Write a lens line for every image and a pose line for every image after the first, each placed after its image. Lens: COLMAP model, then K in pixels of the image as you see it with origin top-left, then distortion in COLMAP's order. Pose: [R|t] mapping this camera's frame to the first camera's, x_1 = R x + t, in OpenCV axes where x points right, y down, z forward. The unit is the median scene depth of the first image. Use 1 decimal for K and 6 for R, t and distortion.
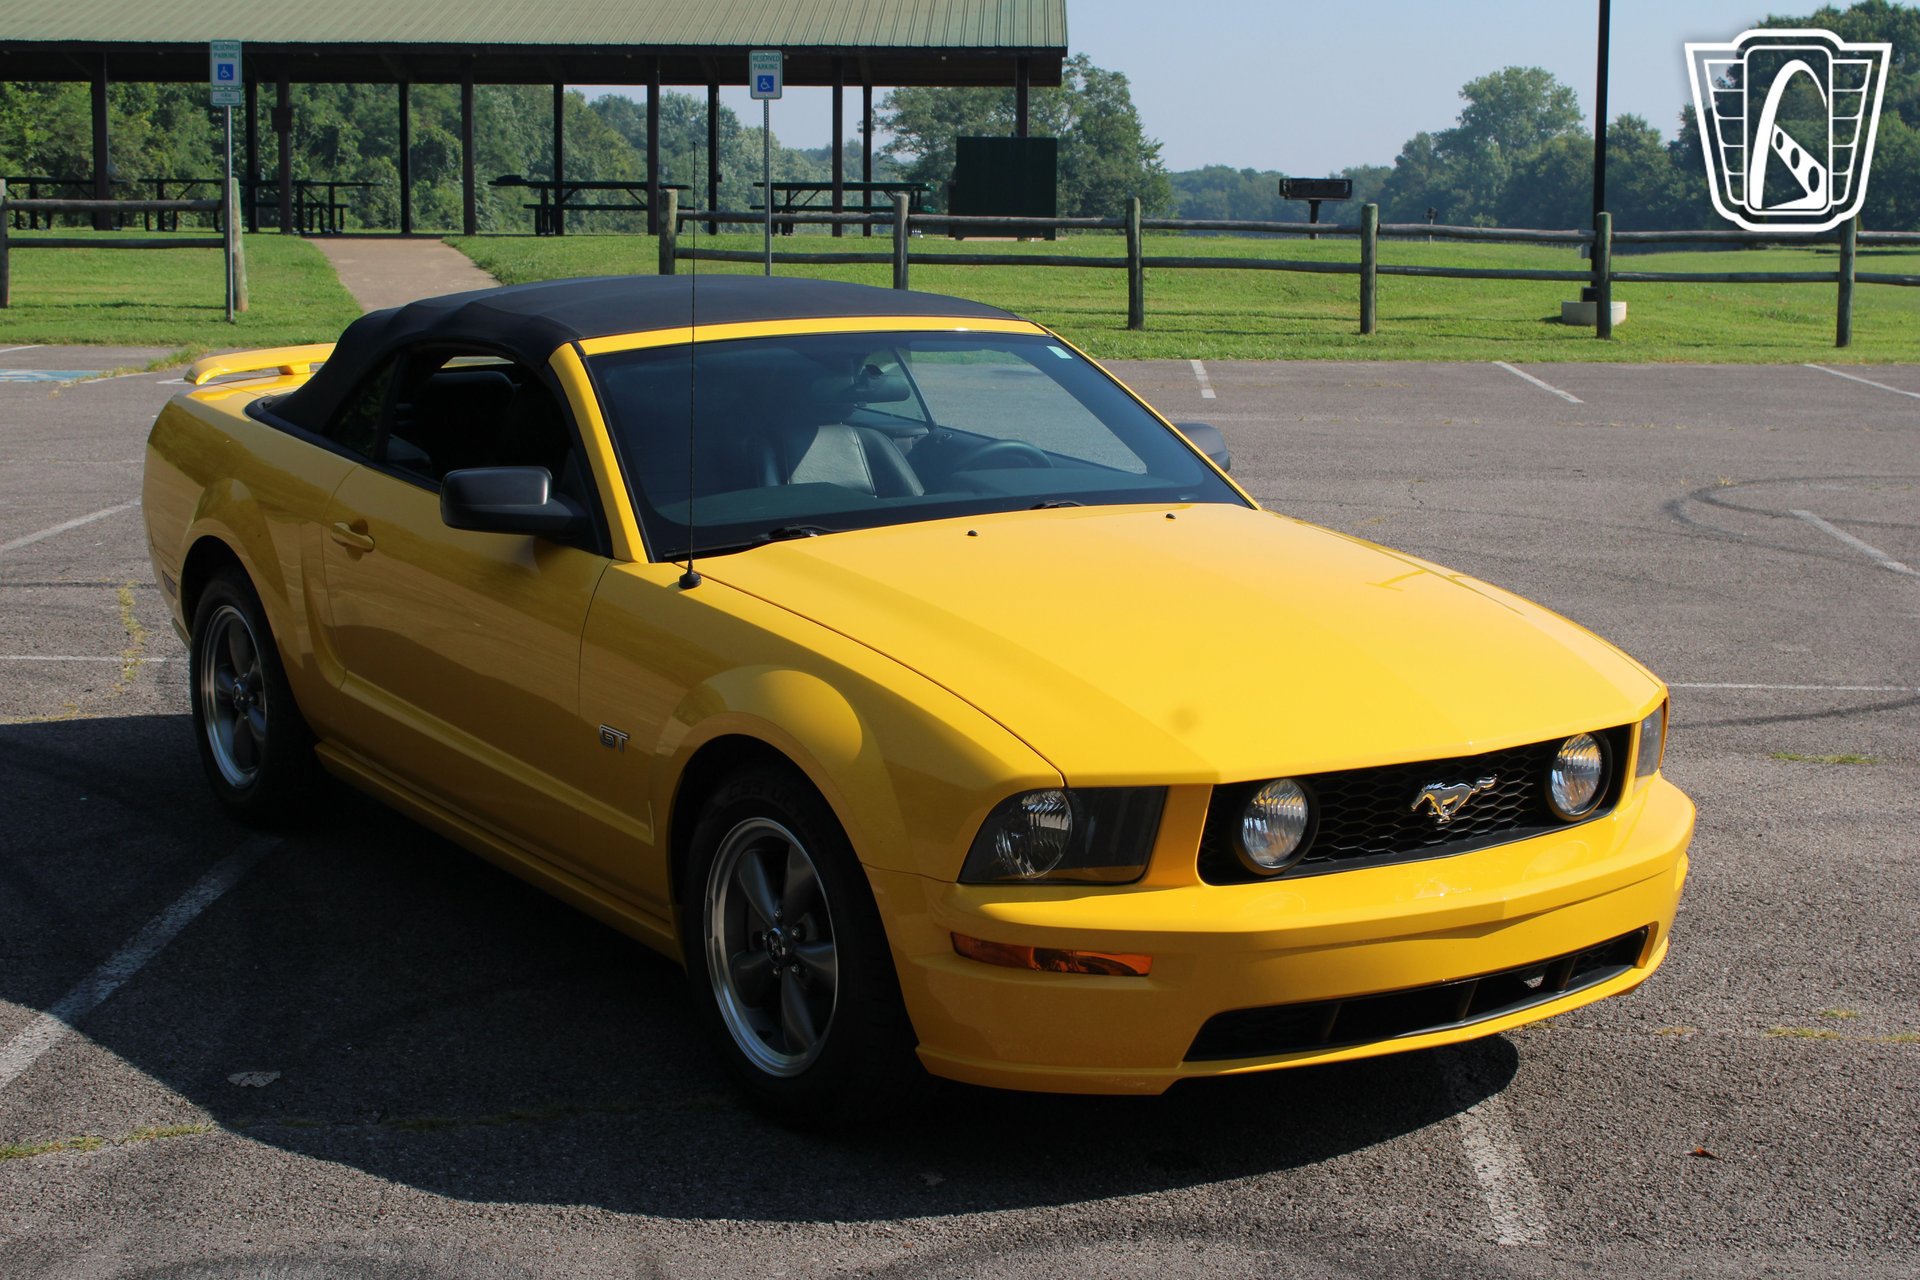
lens RADIAL K [[2984.4, 0, 951.7], [0, 2984.4, 638.5], [0, 0, 1]] dist [-0.010947, 0.000000]
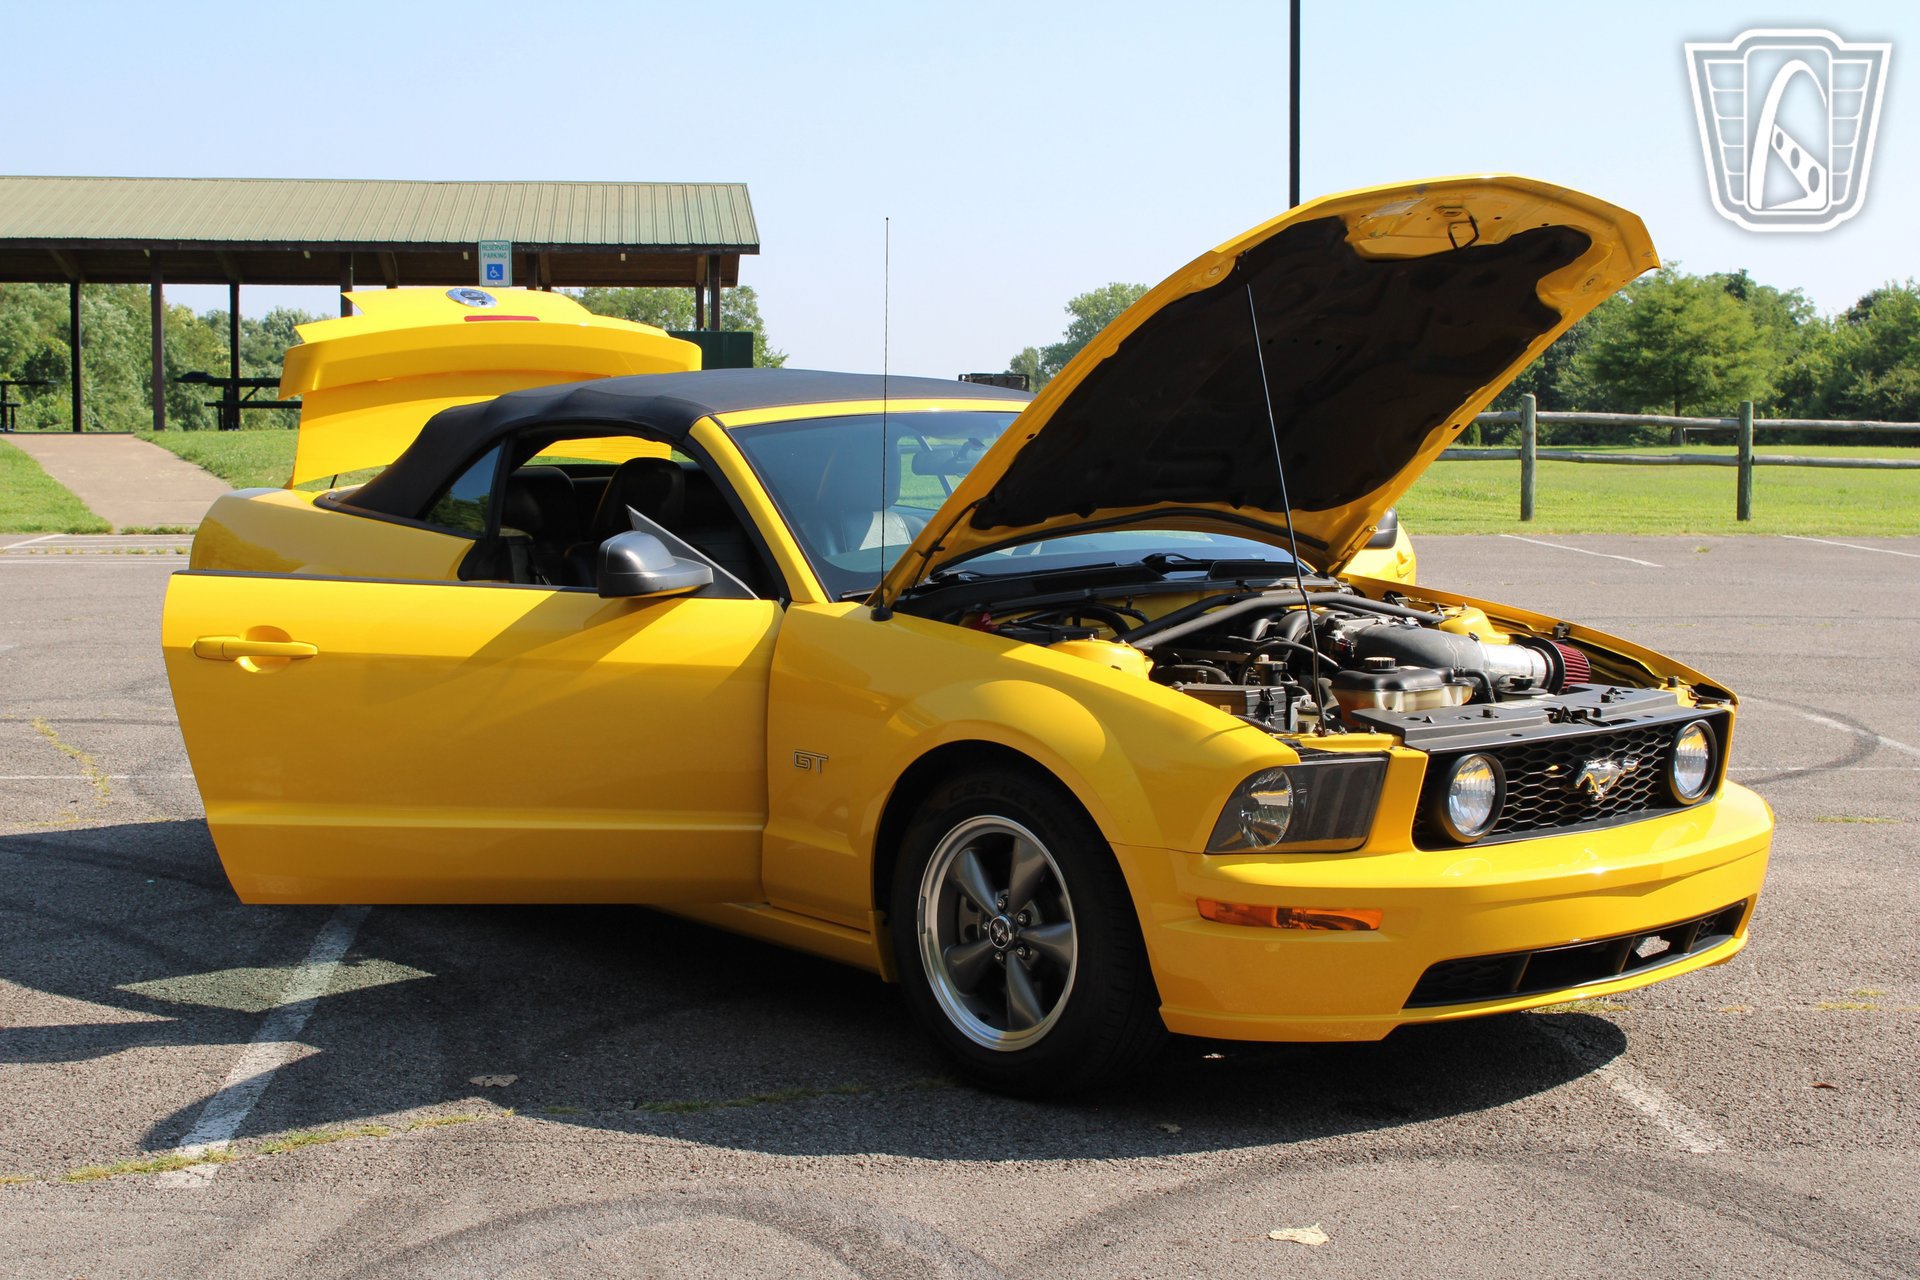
lens RADIAL K [[2984.4, 0, 956.2], [0, 2984.4, 646.2], [0, 0, 1]] dist [-0.010947, 0.000000]
pose [[0.991386, -0.013689, 0.130258, -0.216415], [0.022614, 0.997477, -0.067286, 0.071100], [-0.129008, 0.069652, 0.989194, -0.096602]]
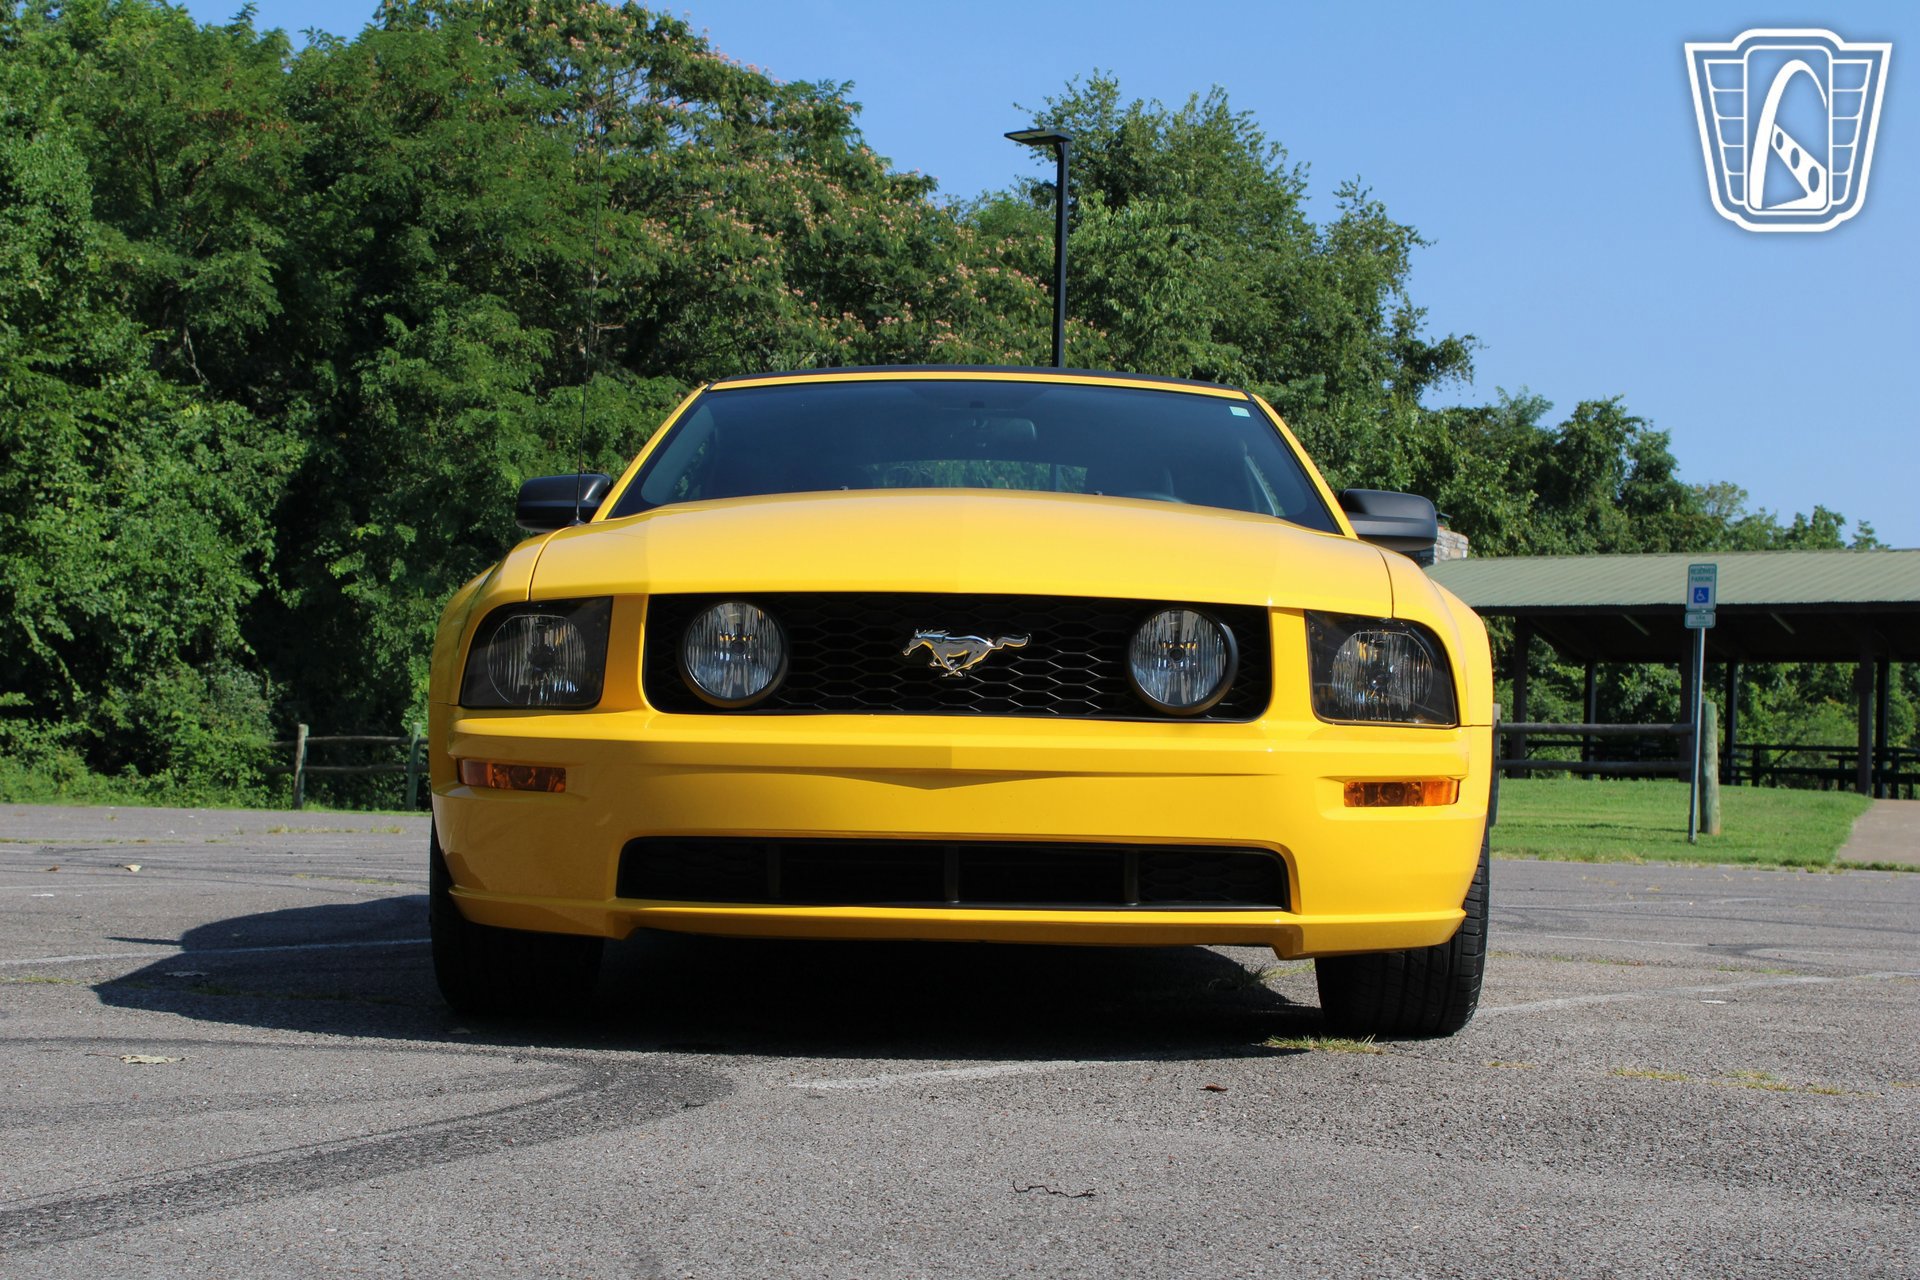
lens RADIAL K [[2984.4, 0, 945.5], [0, 2984.4, 634.0], [0, 0, 1]] dist [-0.010947, 0.000000]
pose [[0.837315, -0.009864, -0.546631, 0.624527], [-0.110084, 0.976317, -0.186241, 0.206290], [0.535523, 0.216118, 0.816400, 0.250716]]
